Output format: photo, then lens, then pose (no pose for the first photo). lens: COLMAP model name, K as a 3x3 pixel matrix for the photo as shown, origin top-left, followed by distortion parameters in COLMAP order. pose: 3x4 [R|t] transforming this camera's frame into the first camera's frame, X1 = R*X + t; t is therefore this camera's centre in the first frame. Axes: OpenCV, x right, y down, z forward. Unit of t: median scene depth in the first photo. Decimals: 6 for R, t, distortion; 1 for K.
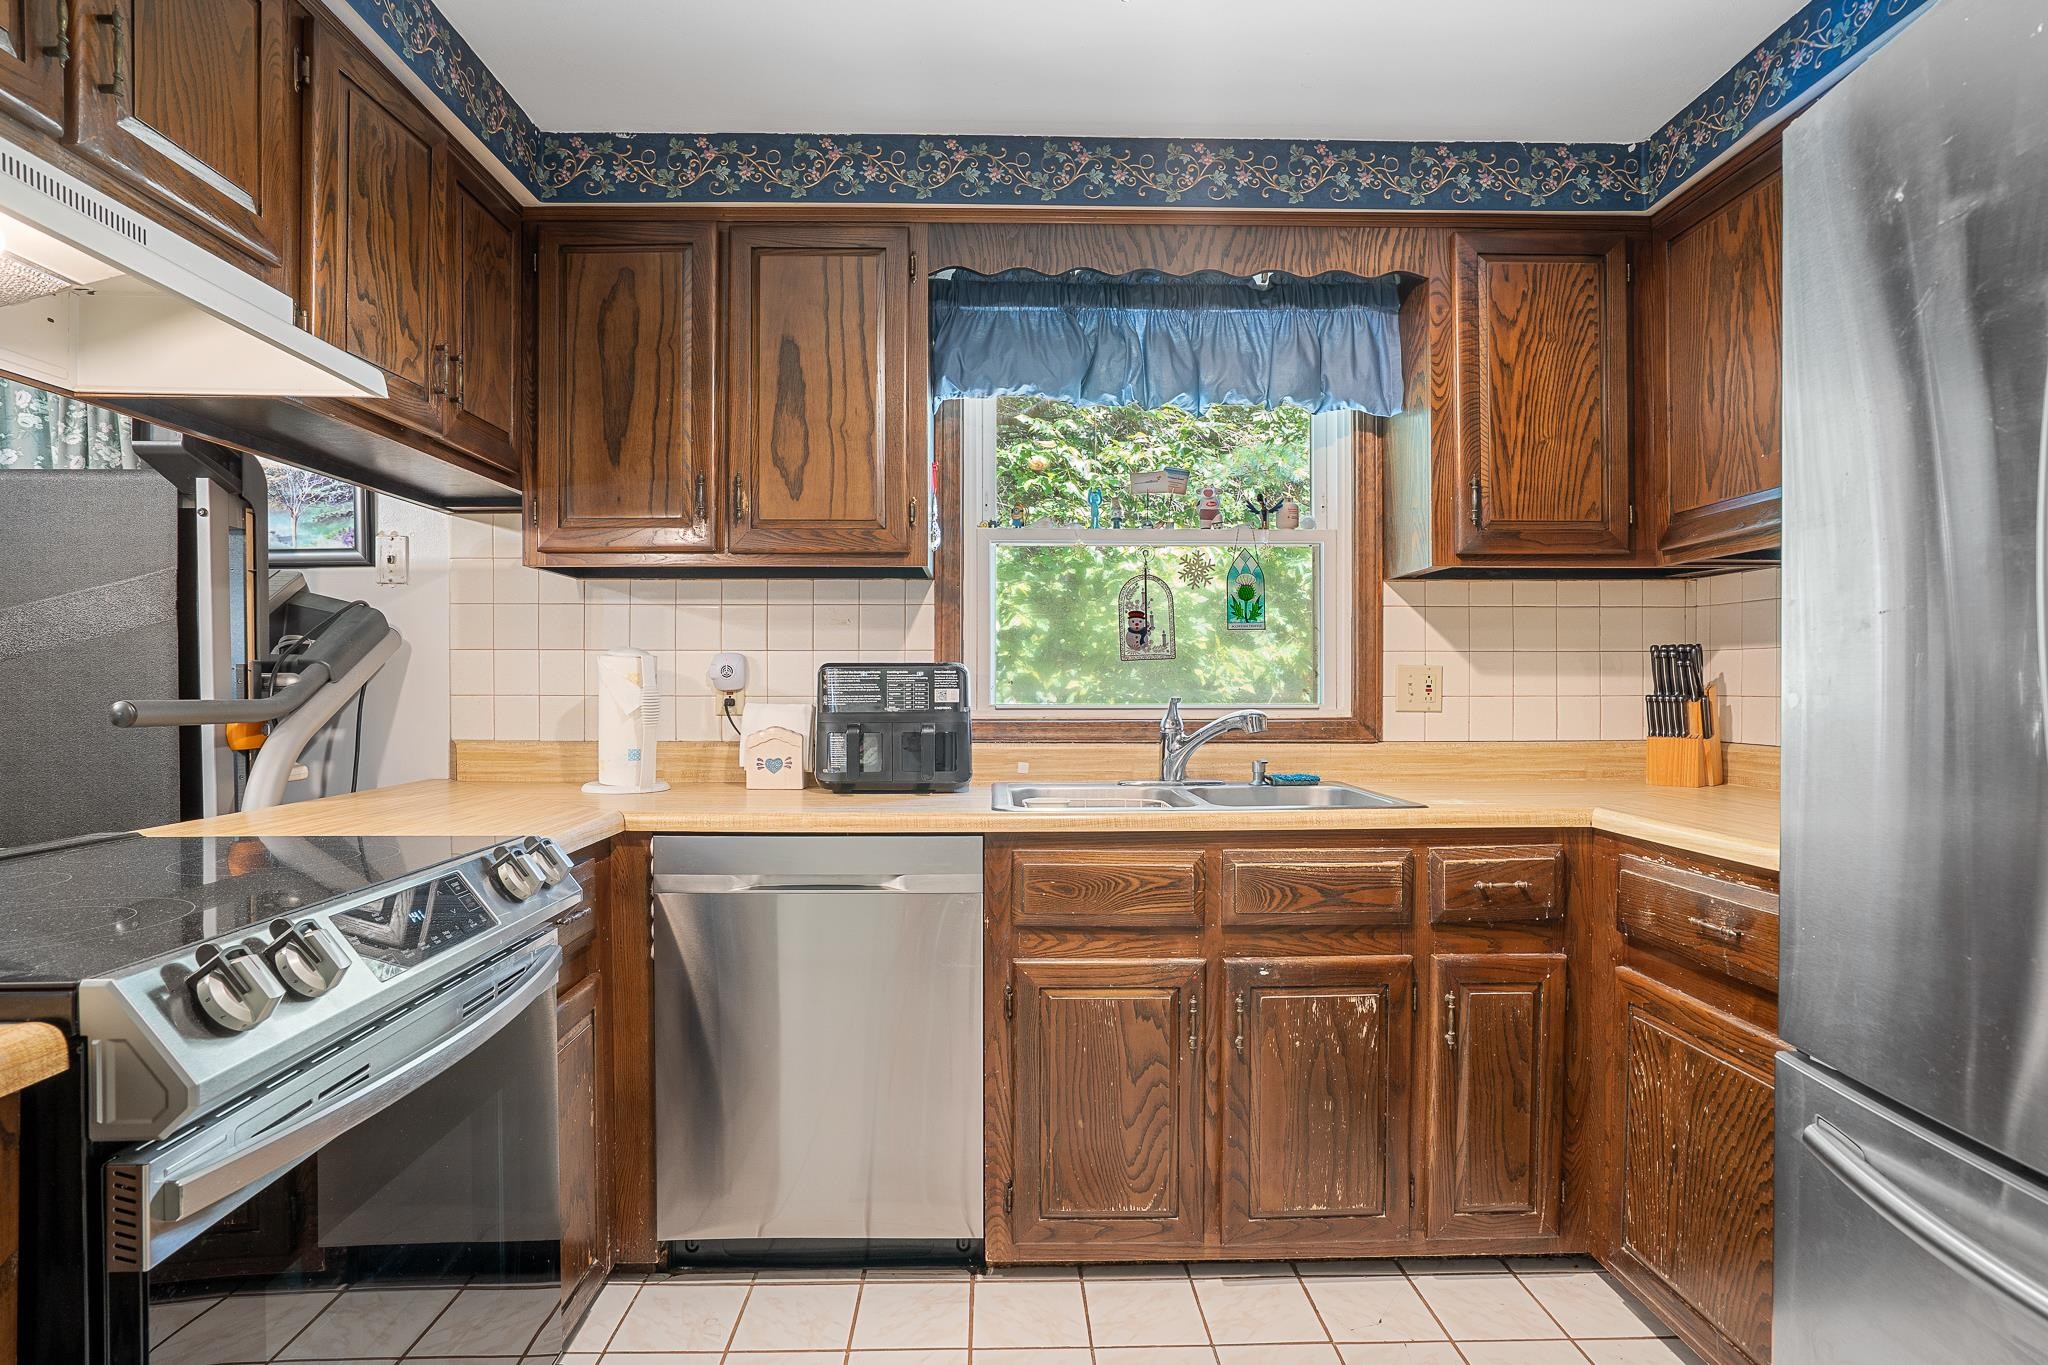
lens RADIAL K [[1086.0, 0, 1017.8], [0, 1086.0, 695.4], [0, 0, 1]] dist [-0.052405, 0.029598]
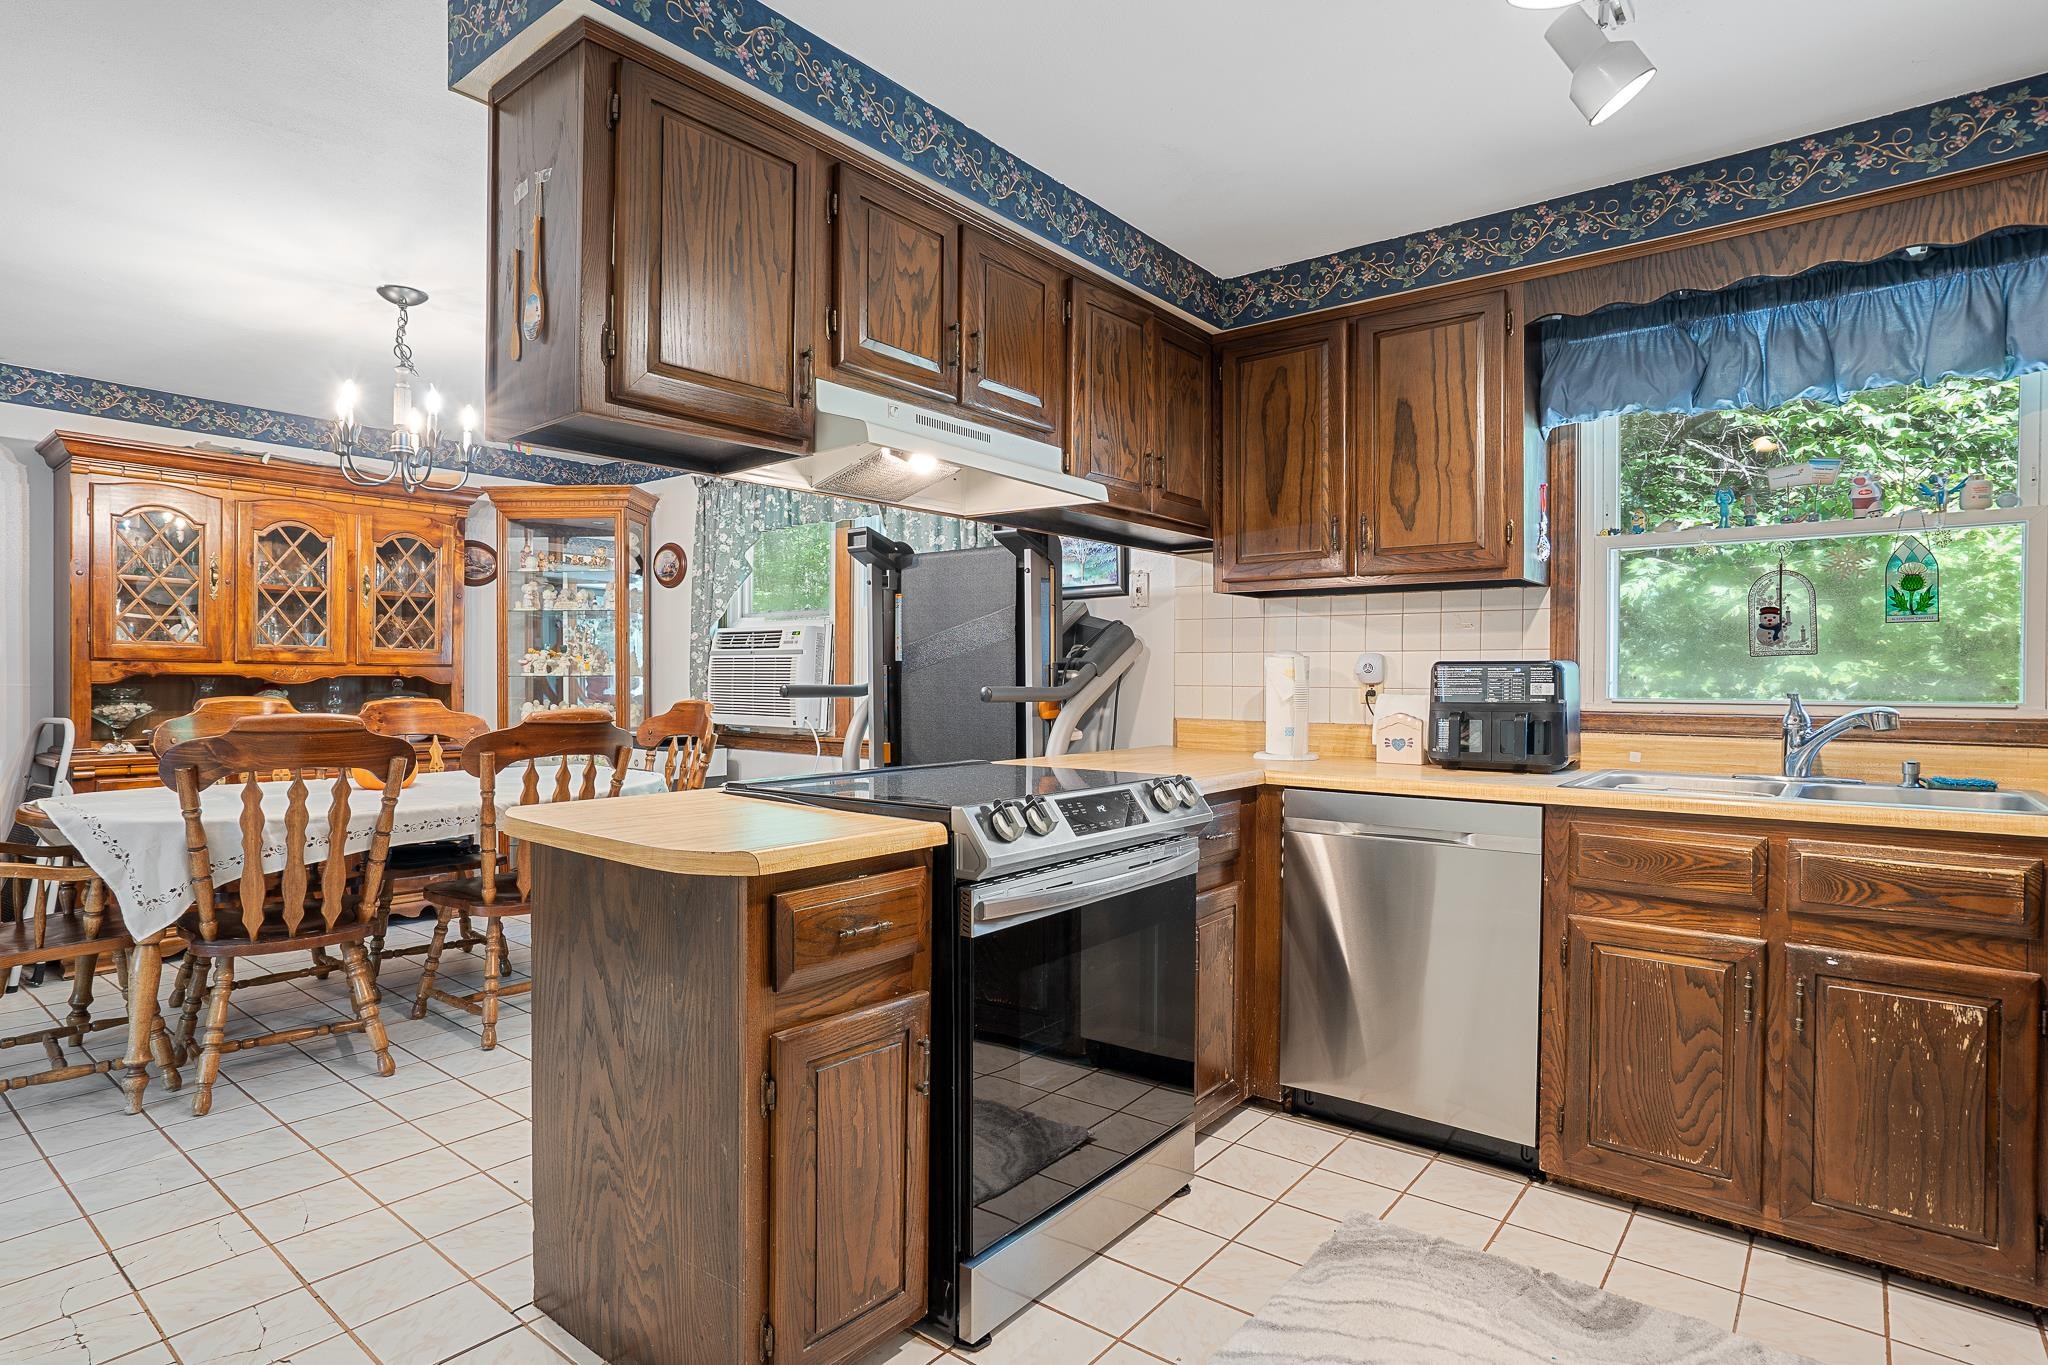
lens RADIAL K [[1062.6, 0, 1005.8], [0, 1062.6, 693.5], [0, 0, 1]] dist [-0.018584, 0.012737]
pose [[0.762055, 0.012903, -0.647384, 0.236806], [-0.010154, 0.999917, 0.007977, 0.001677], [0.647433, 0.000494, 0.762123, -0.232196]]
